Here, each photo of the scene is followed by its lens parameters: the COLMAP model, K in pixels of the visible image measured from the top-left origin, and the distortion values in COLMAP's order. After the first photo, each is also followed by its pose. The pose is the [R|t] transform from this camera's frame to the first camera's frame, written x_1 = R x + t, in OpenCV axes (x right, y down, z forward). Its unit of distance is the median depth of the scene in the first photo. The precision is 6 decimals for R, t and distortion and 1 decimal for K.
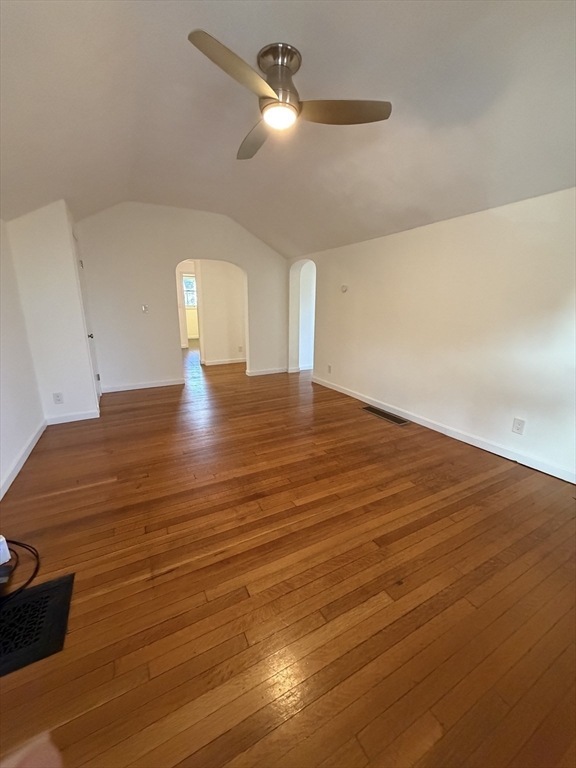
lens RADIAL K [[306.5, 0, 288.0], [0, 306.5, 384.0], [0, 0, 1]] dist [0.000569, -0.000061]
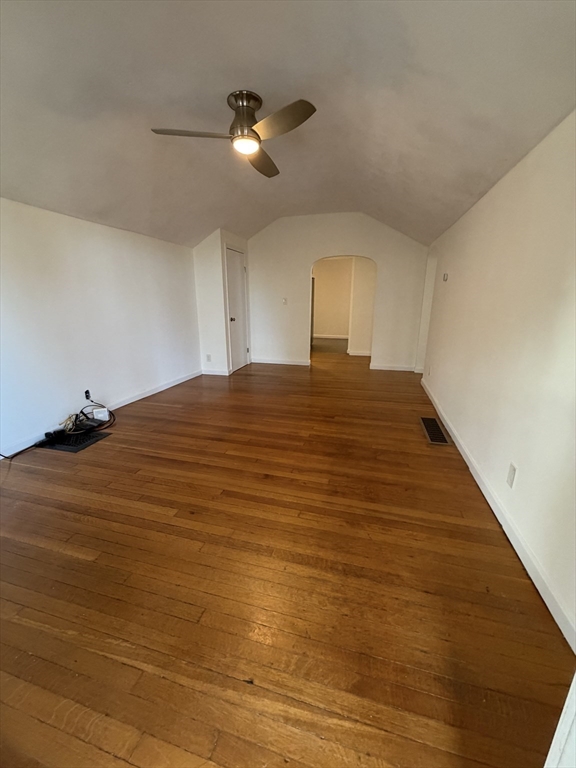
lens RADIAL K [[306.5, 0, 288.0], [0, 306.5, 384.0], [0, 0, 1]] dist [0.000569, -0.000061]
pose [[0.719807, 0.182420, -0.669777, 0.845084], [-0.173568, 0.981503, 0.080789, -0.027734], [0.672126, 0.058100, 0.738154, 0.180555]]
